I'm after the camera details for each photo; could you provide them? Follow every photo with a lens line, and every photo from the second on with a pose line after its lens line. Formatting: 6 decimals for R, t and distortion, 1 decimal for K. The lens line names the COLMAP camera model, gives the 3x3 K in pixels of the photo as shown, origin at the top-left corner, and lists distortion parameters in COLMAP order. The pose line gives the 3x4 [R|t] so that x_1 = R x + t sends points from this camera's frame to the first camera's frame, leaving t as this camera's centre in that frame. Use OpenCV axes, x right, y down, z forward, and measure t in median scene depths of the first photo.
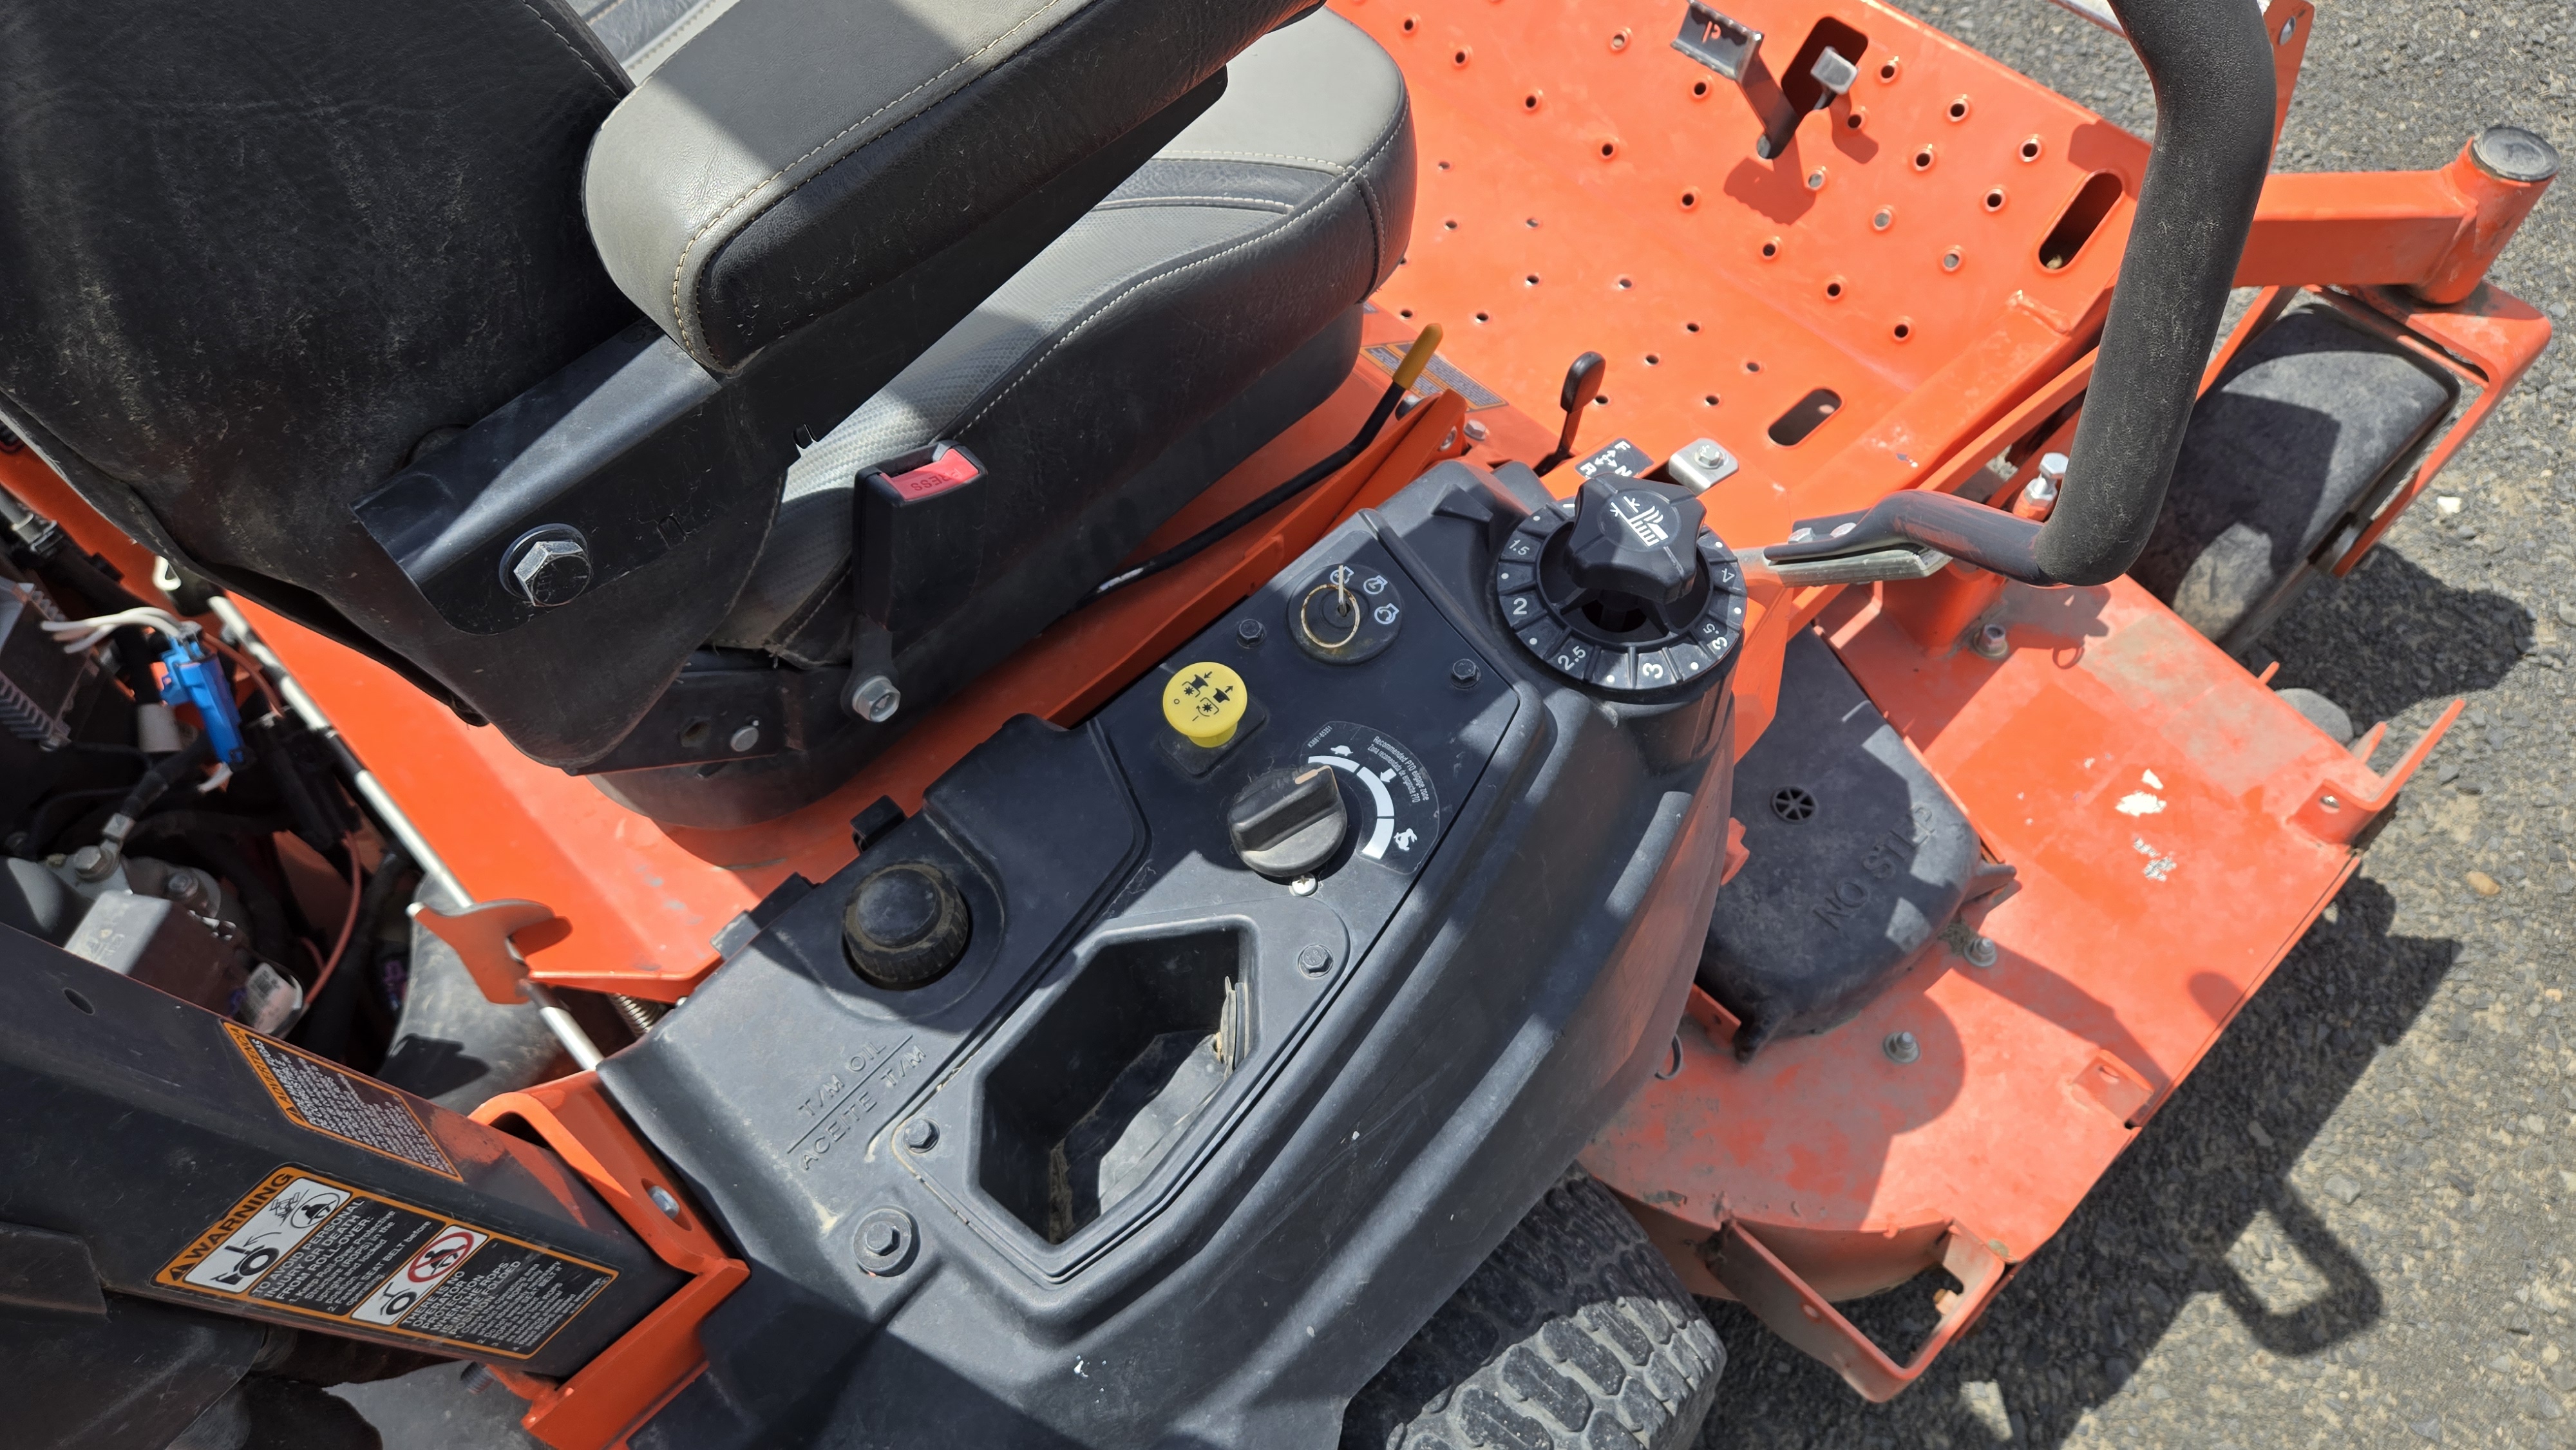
lens RADIAL K [[1741.0, 0, 1288.0], [0, 1741.0, 725.0], [0, 0, 1]] dist [0.076568, -0.087214]
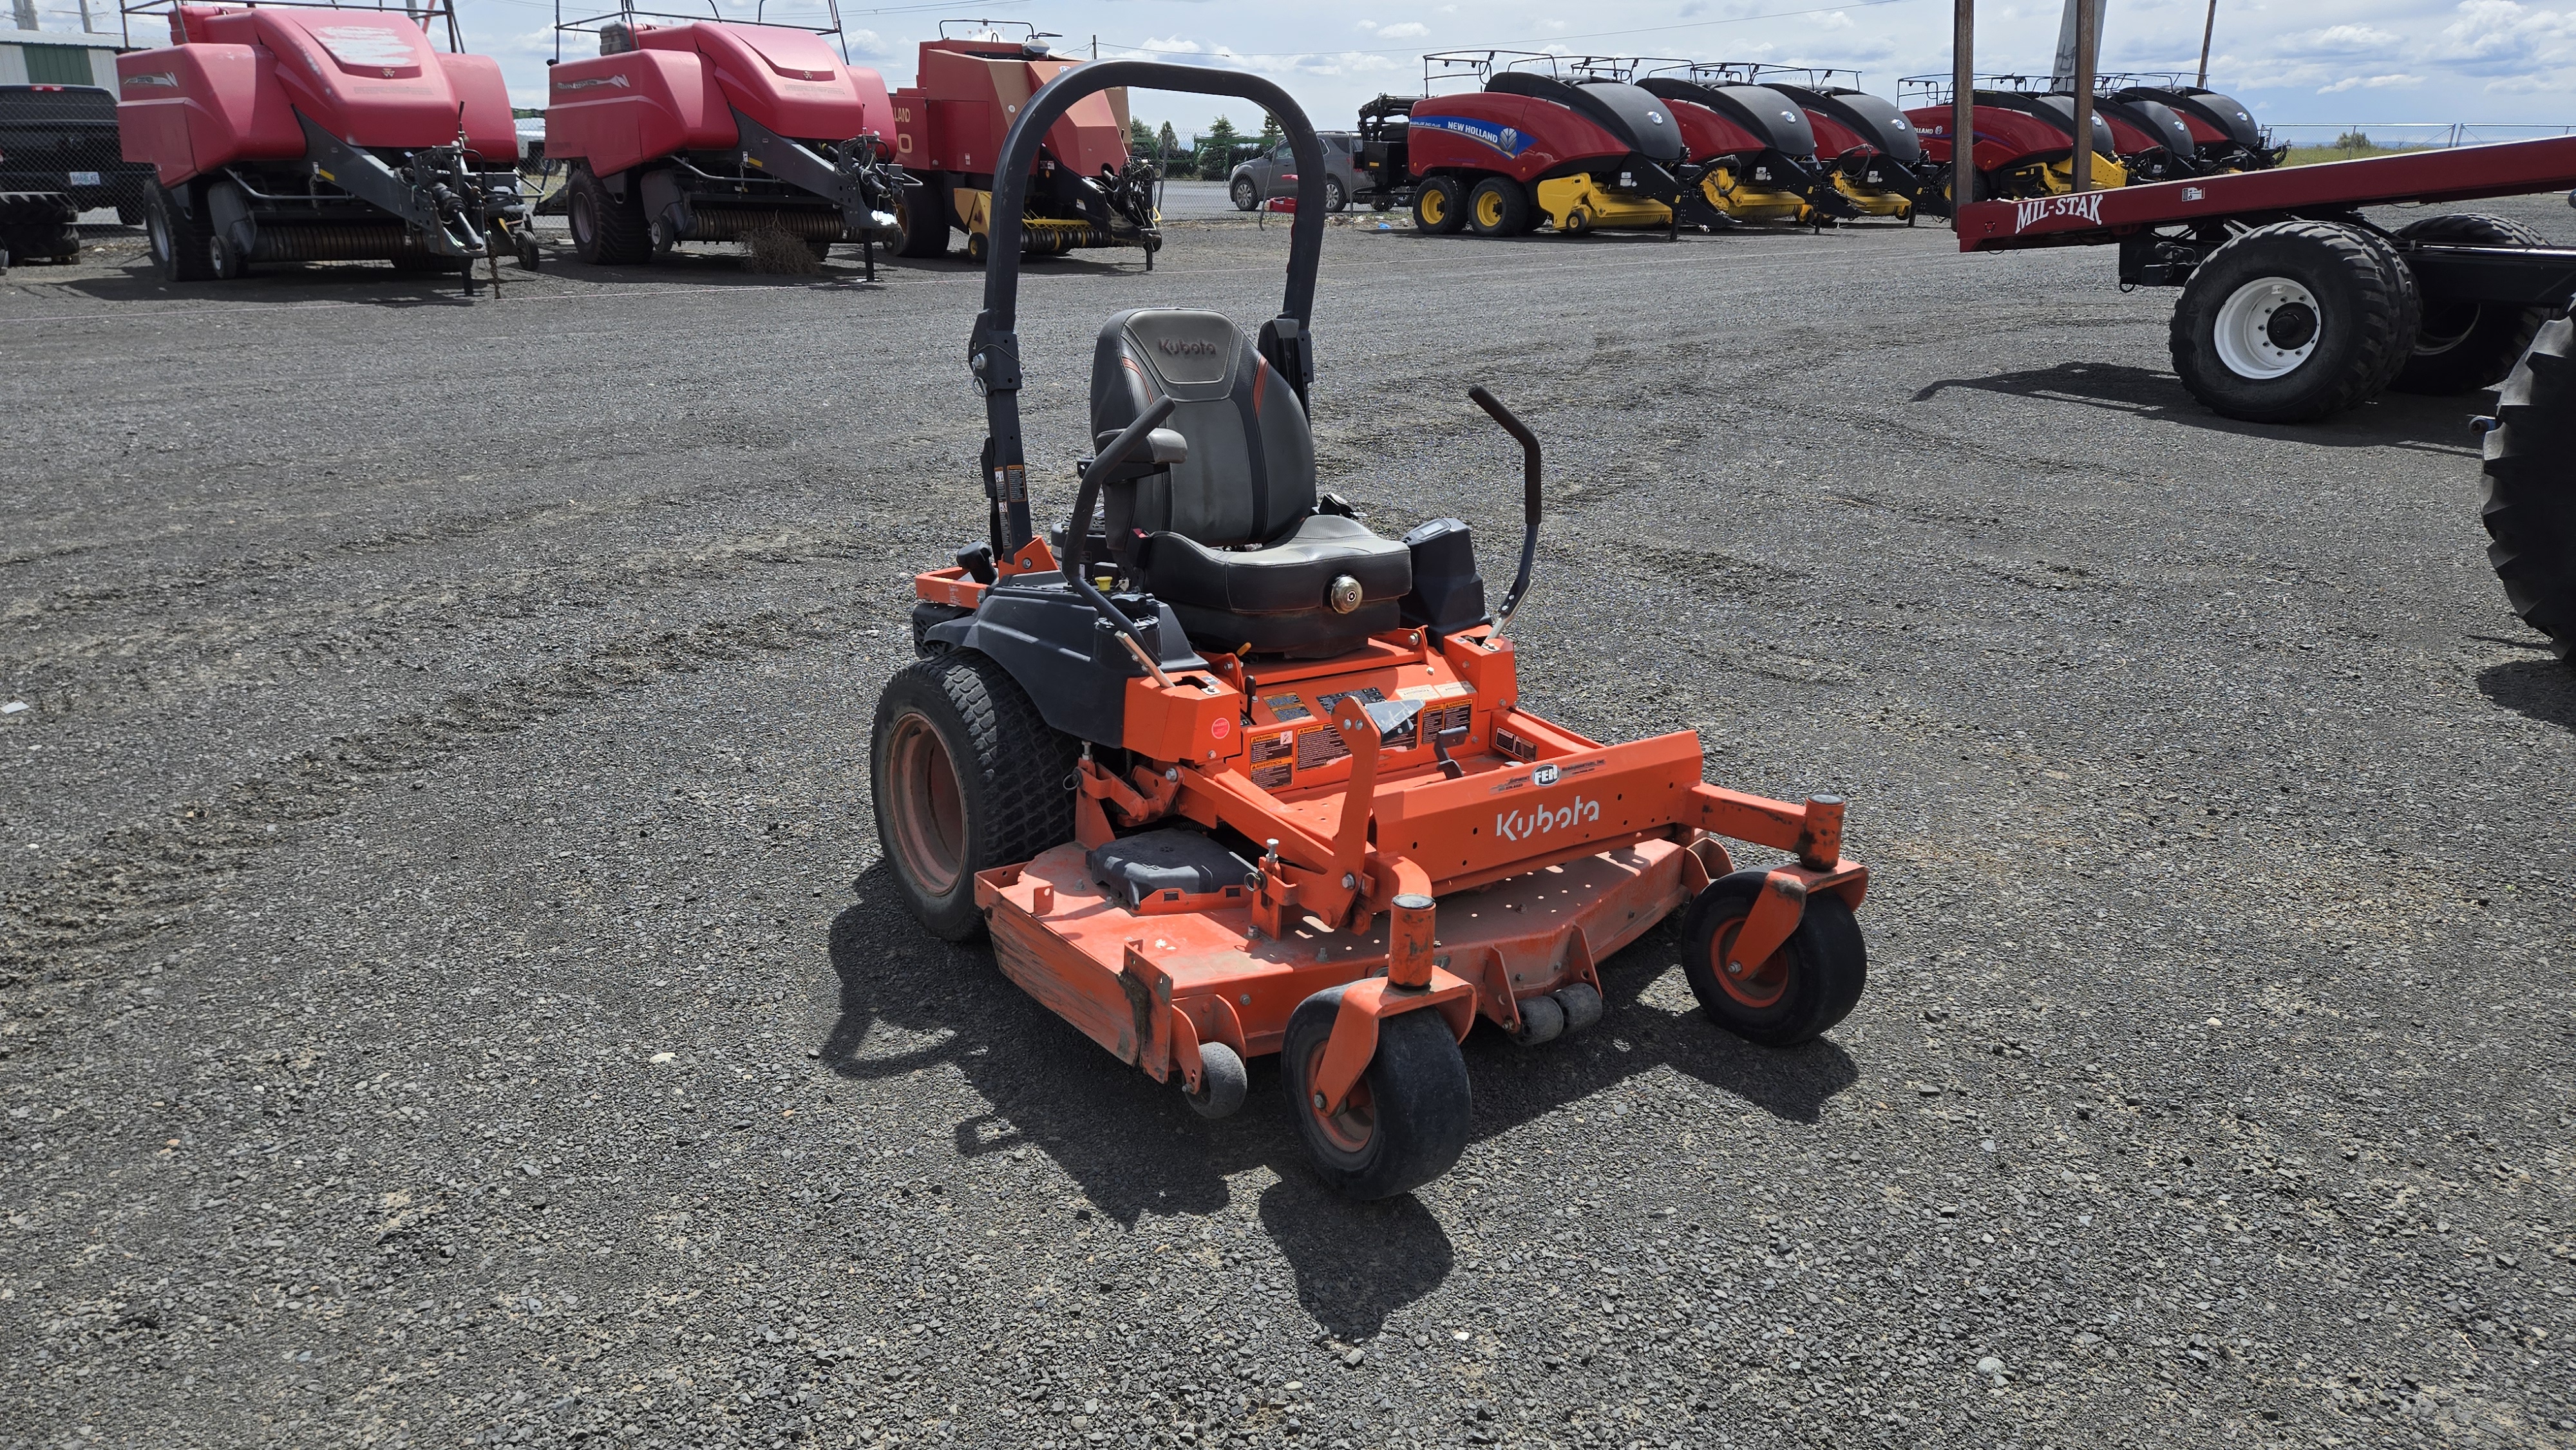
lens RADIAL K [[1741.0, 0, 1288.0], [0, 1741.0, 725.0], [0, 0, 1]] dist [0.076568, -0.087214]
pose [[-0.109026, 0.271934, -0.956120, 2.410735], [-0.841371, 0.486963, 0.234440, -0.722765], [0.529347, 0.830012, 0.175705, 0.414403]]
